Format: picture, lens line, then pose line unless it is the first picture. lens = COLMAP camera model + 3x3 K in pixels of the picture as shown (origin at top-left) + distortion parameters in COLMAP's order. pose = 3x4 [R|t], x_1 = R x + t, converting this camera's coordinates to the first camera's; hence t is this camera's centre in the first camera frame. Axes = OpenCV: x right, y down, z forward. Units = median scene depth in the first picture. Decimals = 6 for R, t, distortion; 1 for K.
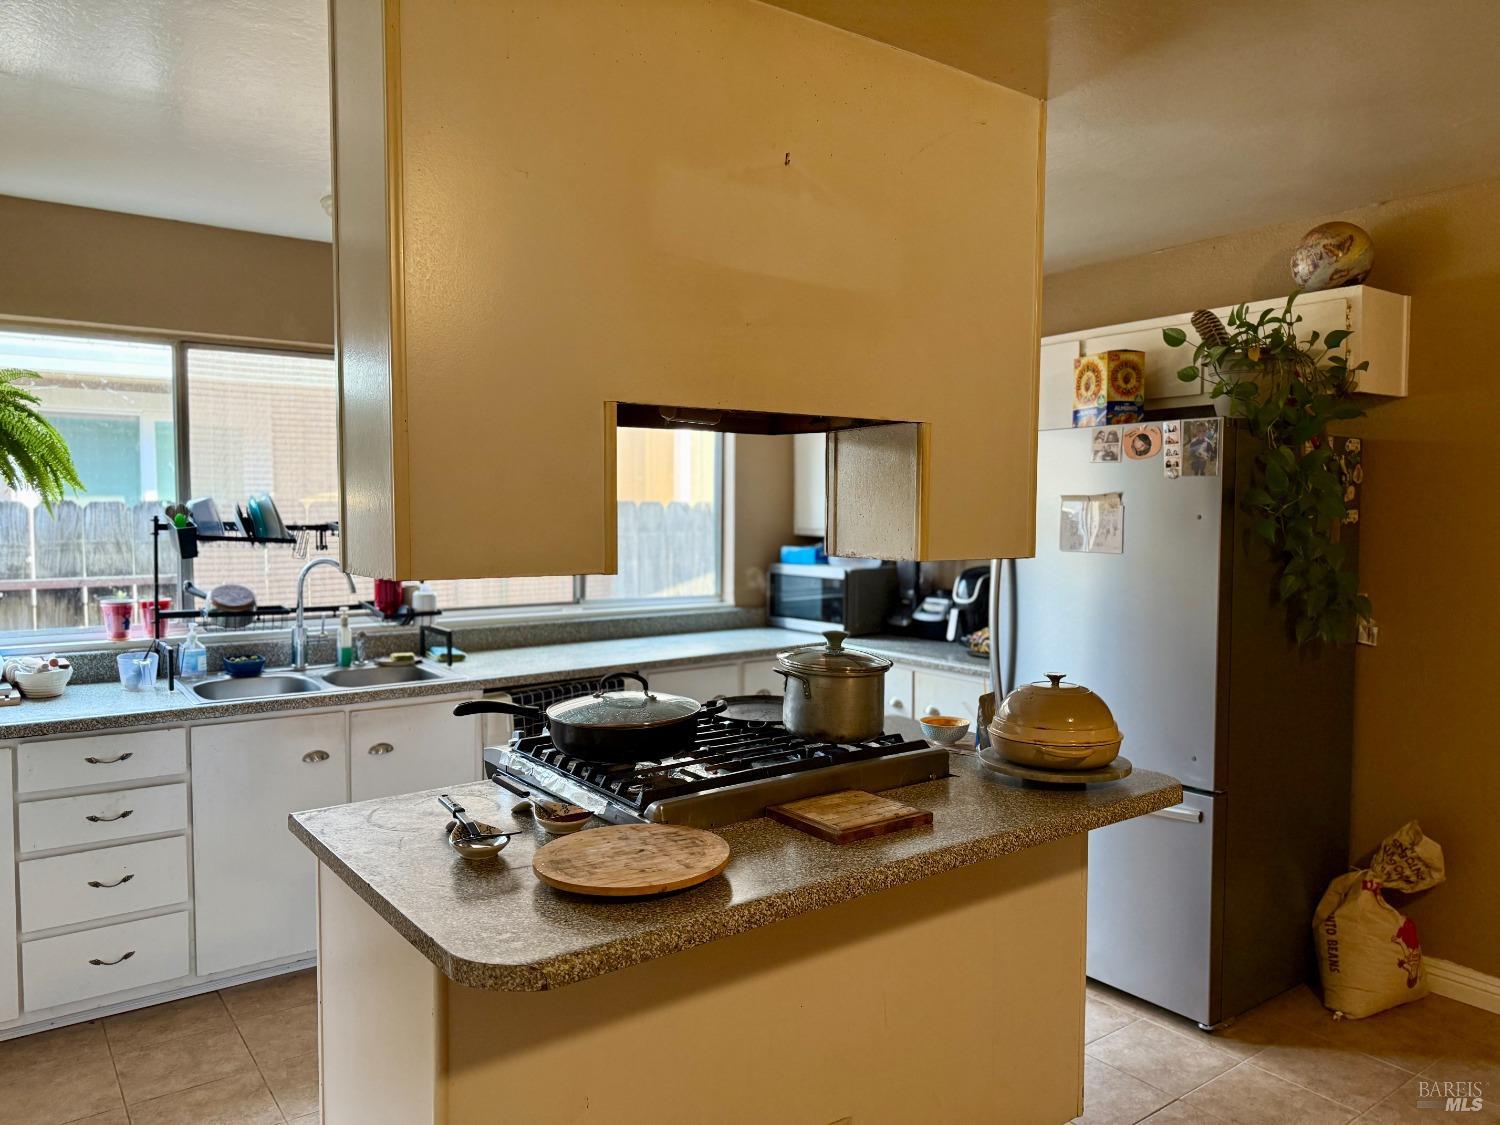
lens RADIAL K [[1058.2, 0, 749.6], [0, 1058.2, 563.8], [0, 0, 1]] dist [0.087981, -0.014157]
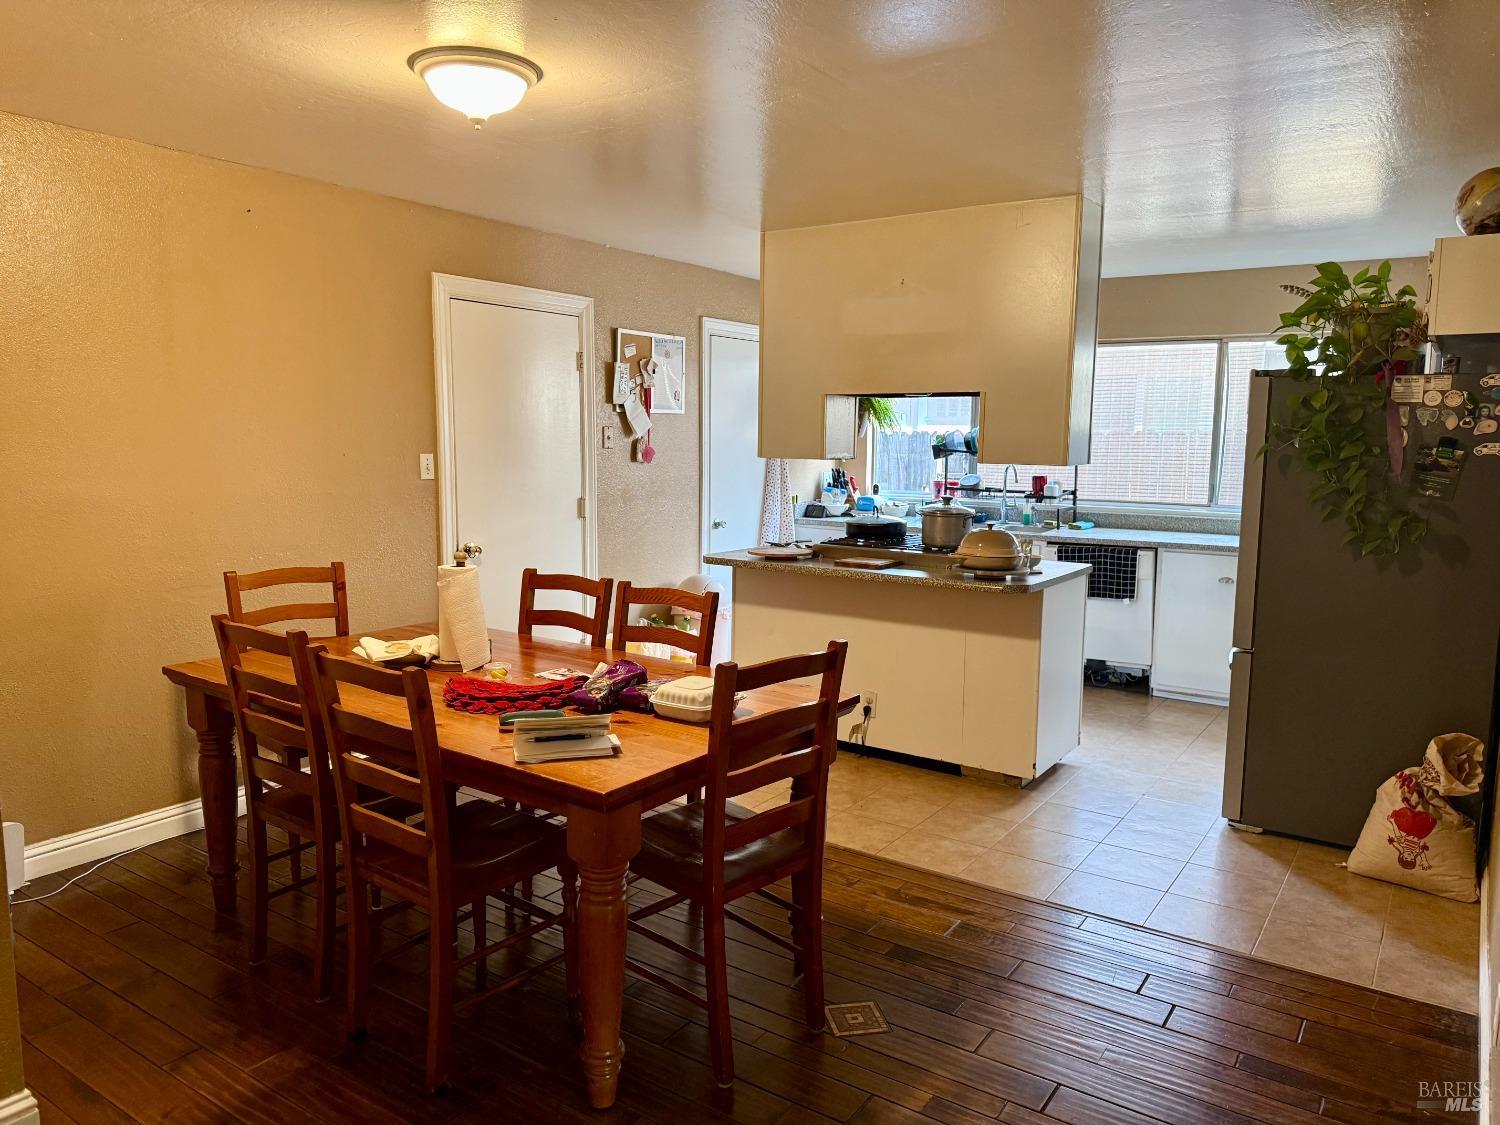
lens RADIAL K [[1058.2, 0, 750.5], [0, 1058.2, 563.2], [0, 0, 1]] dist [0.087981, -0.014157]
pose [[0.320891, 0.122812, -0.939120, 1.186811], [-0.058969, 0.992224, 0.109607, -0.009385], [0.945278, 0.020207, 0.325638, -0.012210]]
